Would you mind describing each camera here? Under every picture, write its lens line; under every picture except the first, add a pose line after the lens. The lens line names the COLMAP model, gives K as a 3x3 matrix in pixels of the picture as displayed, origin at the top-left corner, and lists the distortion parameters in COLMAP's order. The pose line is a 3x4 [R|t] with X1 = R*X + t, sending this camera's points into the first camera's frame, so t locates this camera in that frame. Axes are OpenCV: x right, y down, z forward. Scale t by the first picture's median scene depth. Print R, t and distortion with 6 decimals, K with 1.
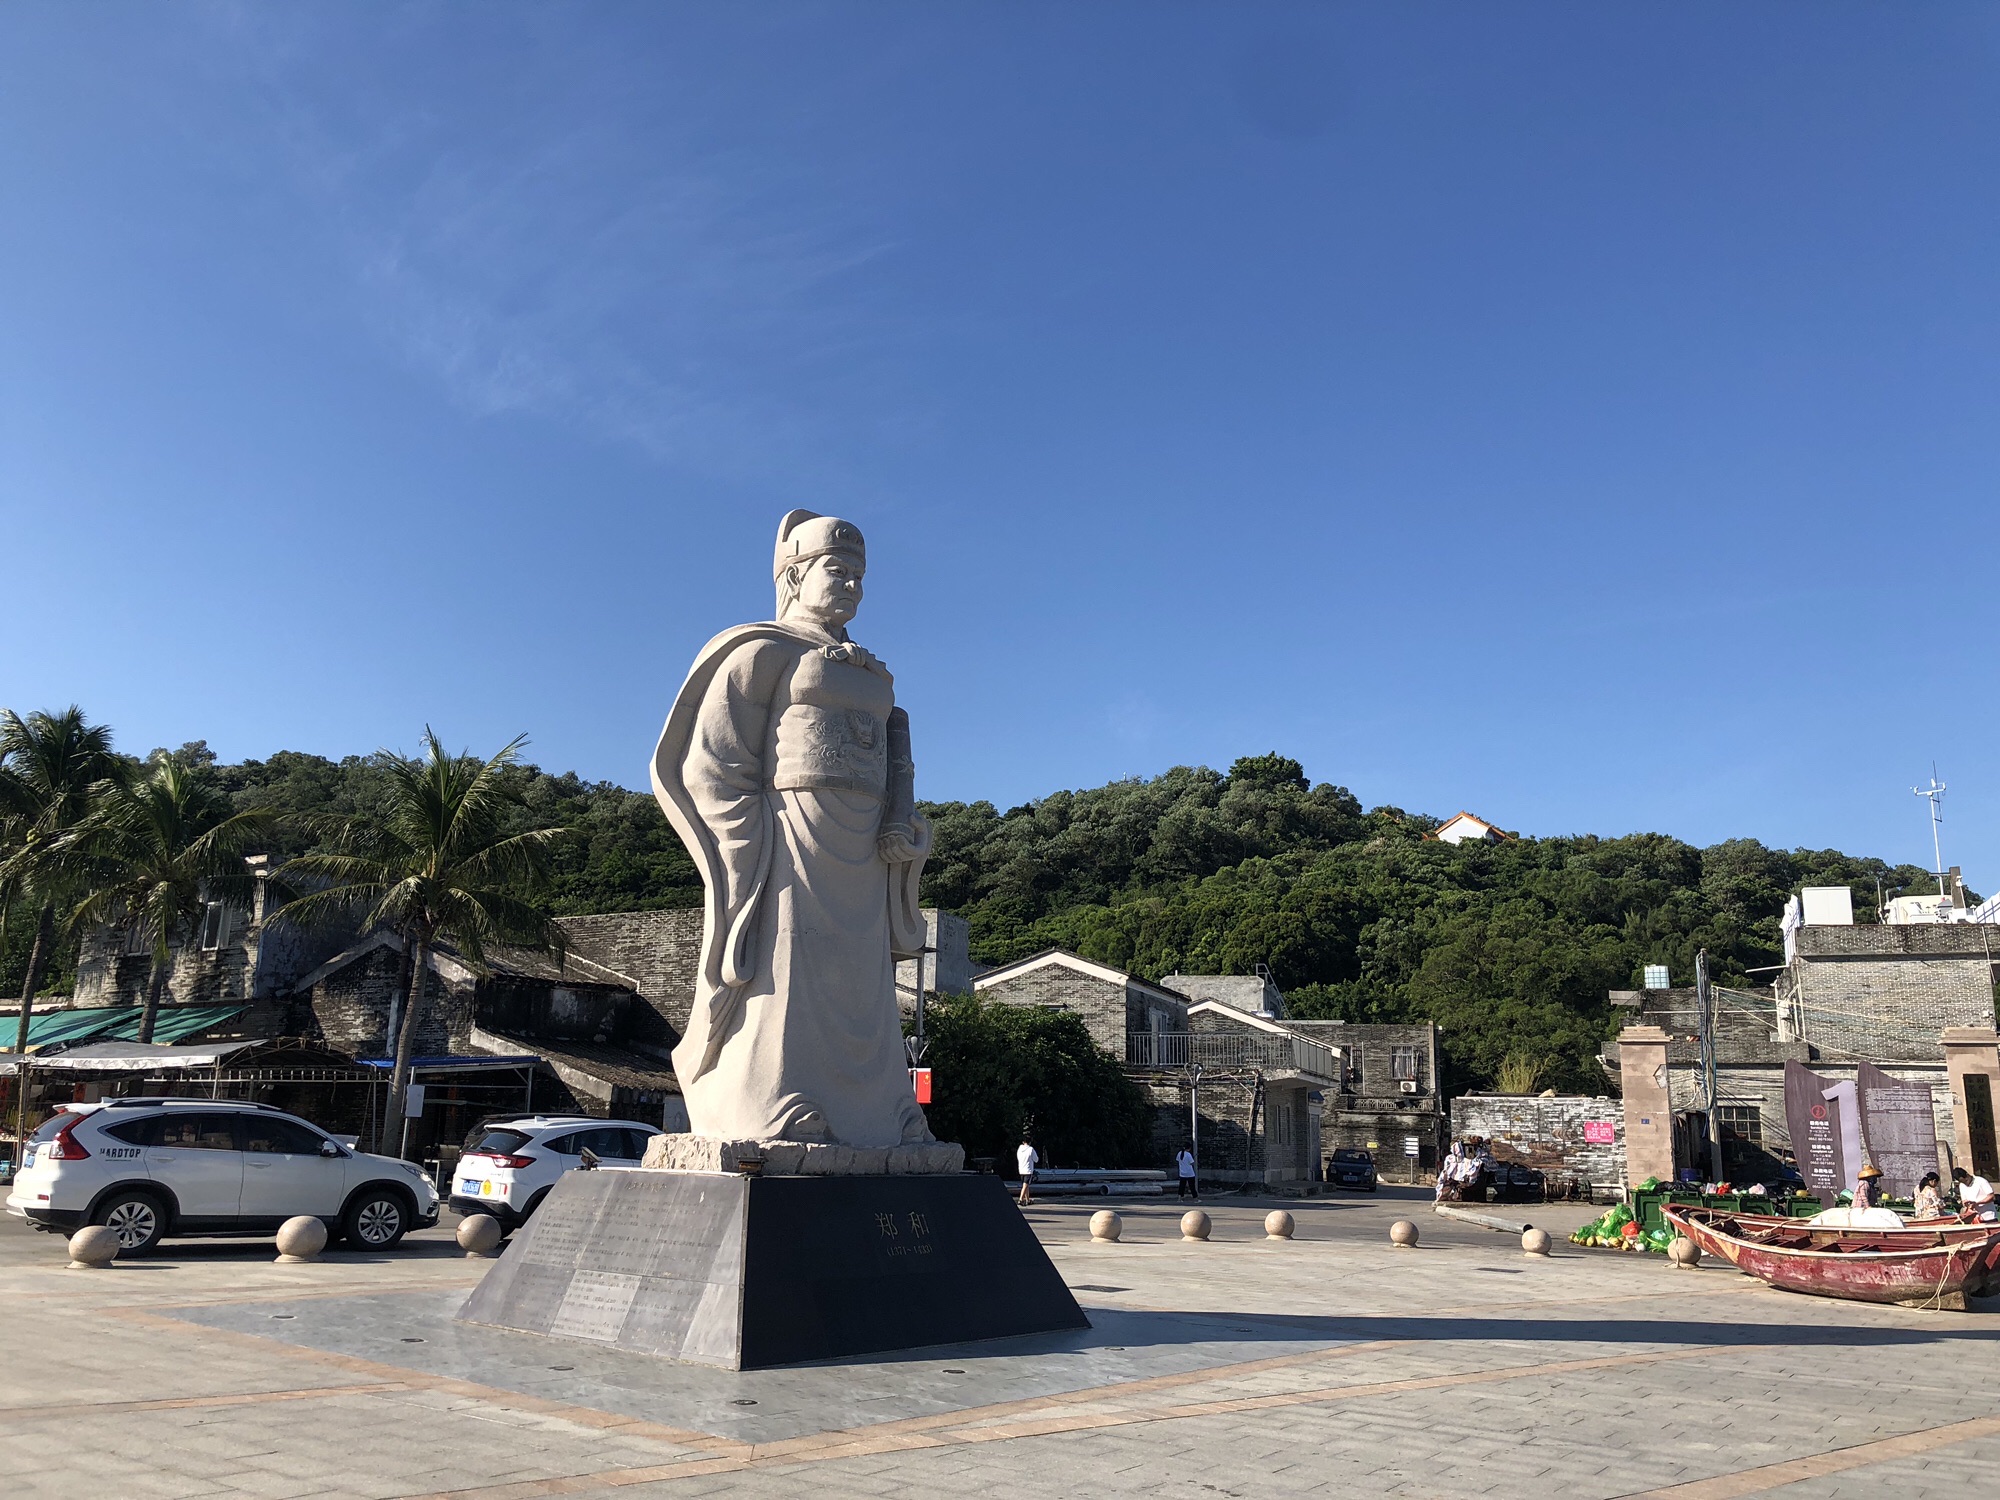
lens RADIAL K [[1649.9, 0, 1000.0], [0, 1649.9, 750.0], [0, 0, 1]] dist [0.048543, -0.133330]
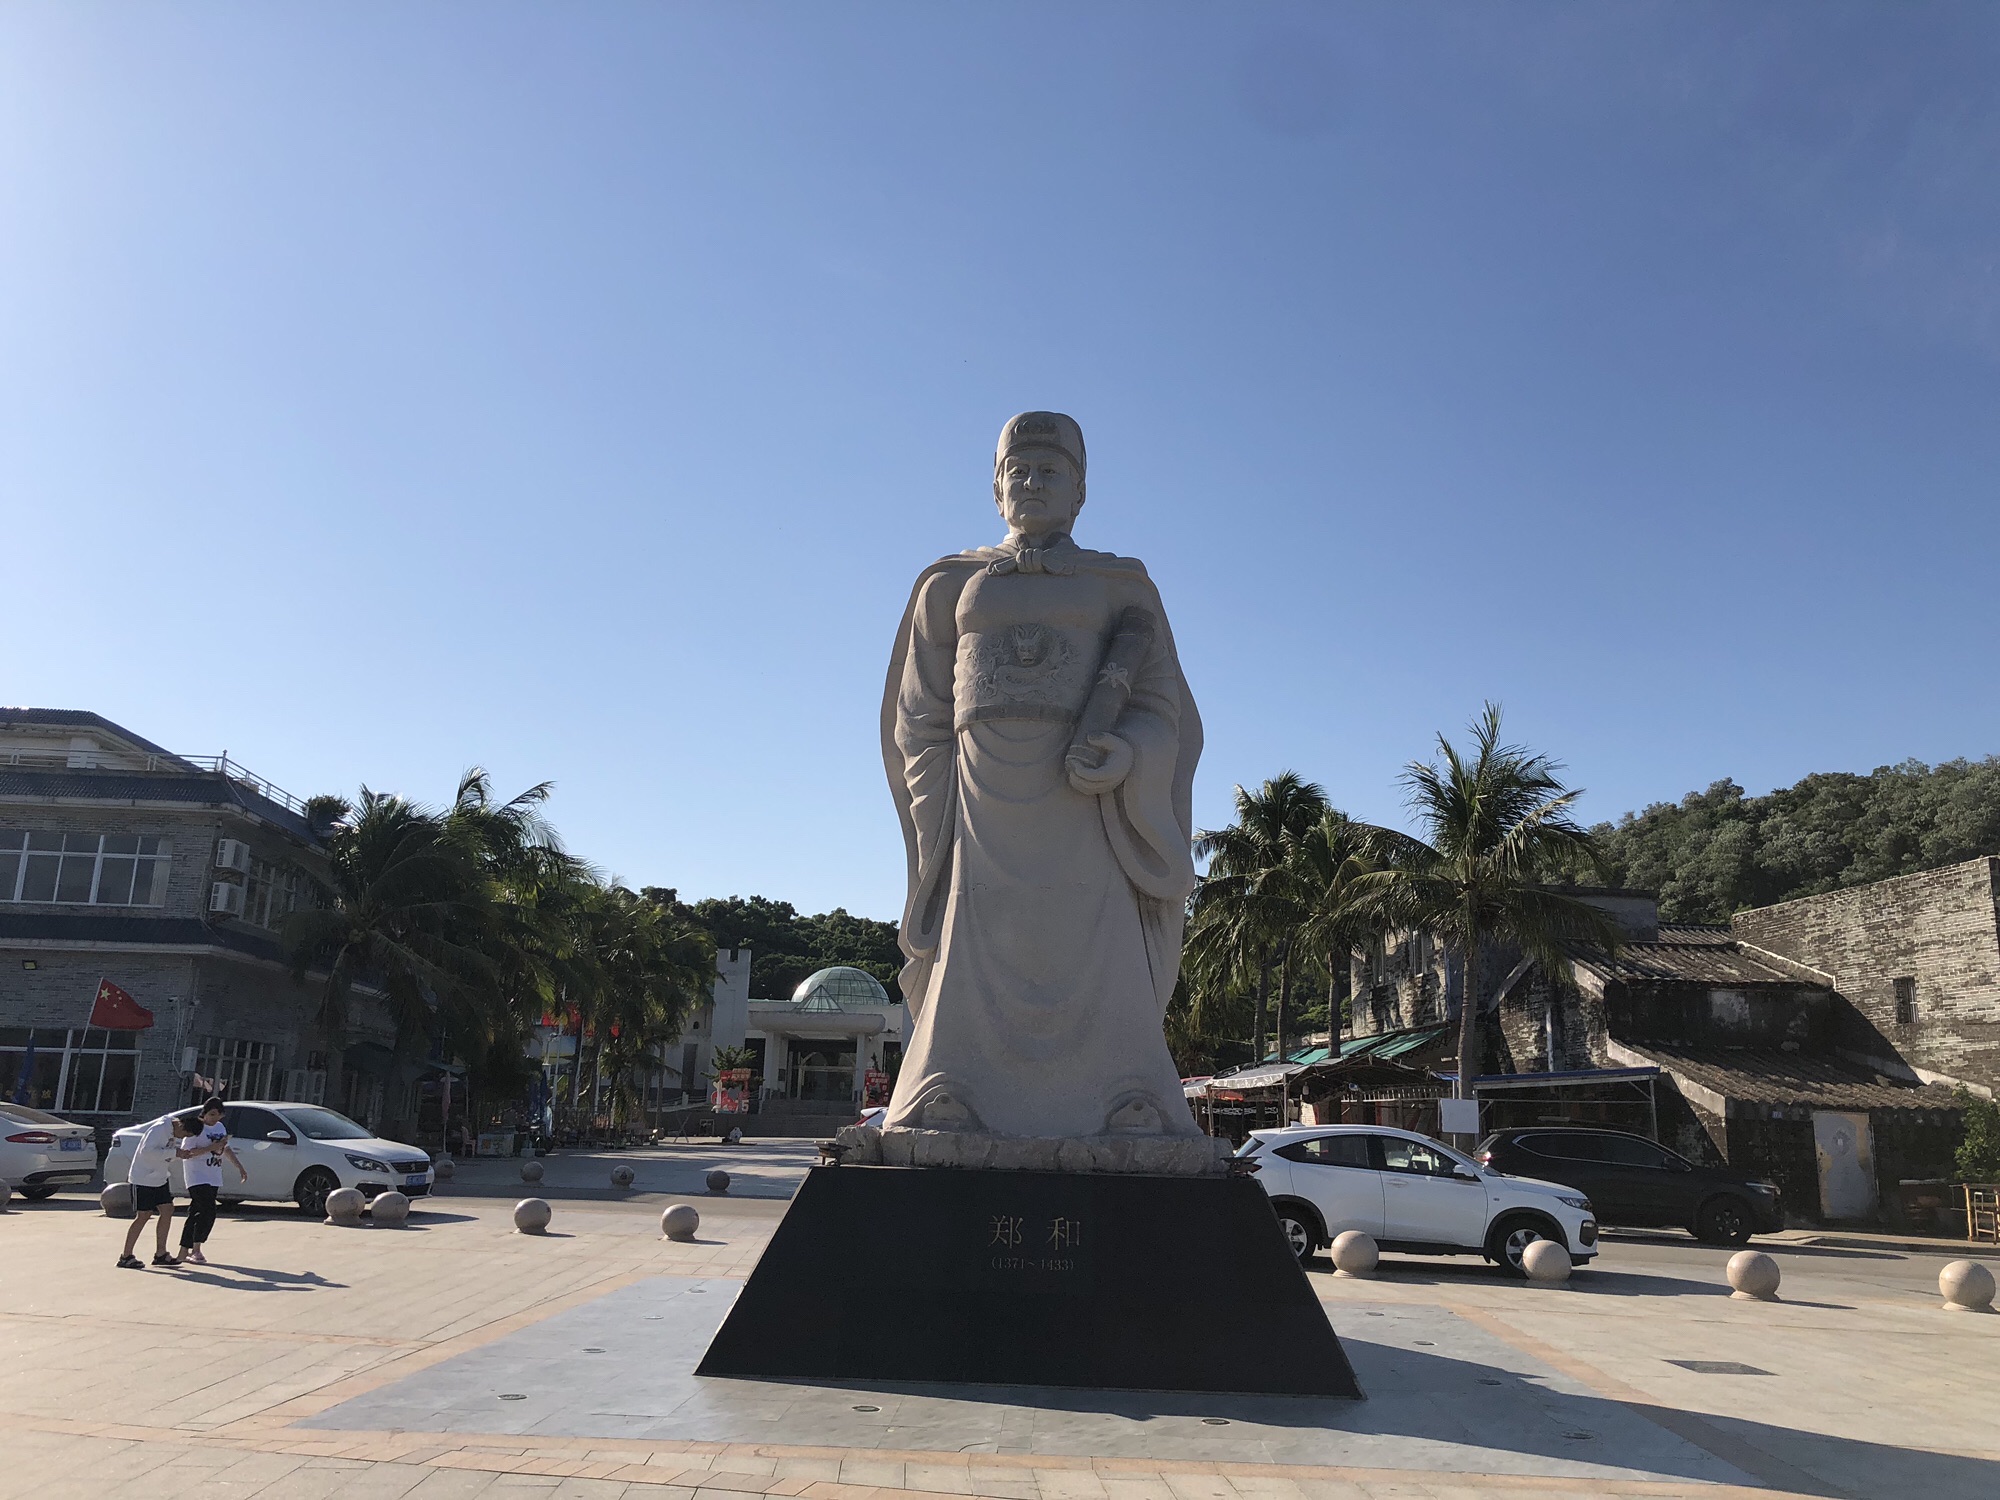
lens RADIAL K [[1632.1, 0, 1000.0], [0, 1632.1, 750.0], [0, 0, 1]] dist [0.077001, -0.115545]
pose [[0.613010, -0.182103, -0.768802, 0.208390], [0.165428, 0.981090, -0.100482, 0.047003], [0.772562, -0.065585, 0.631543, 0.174447]]
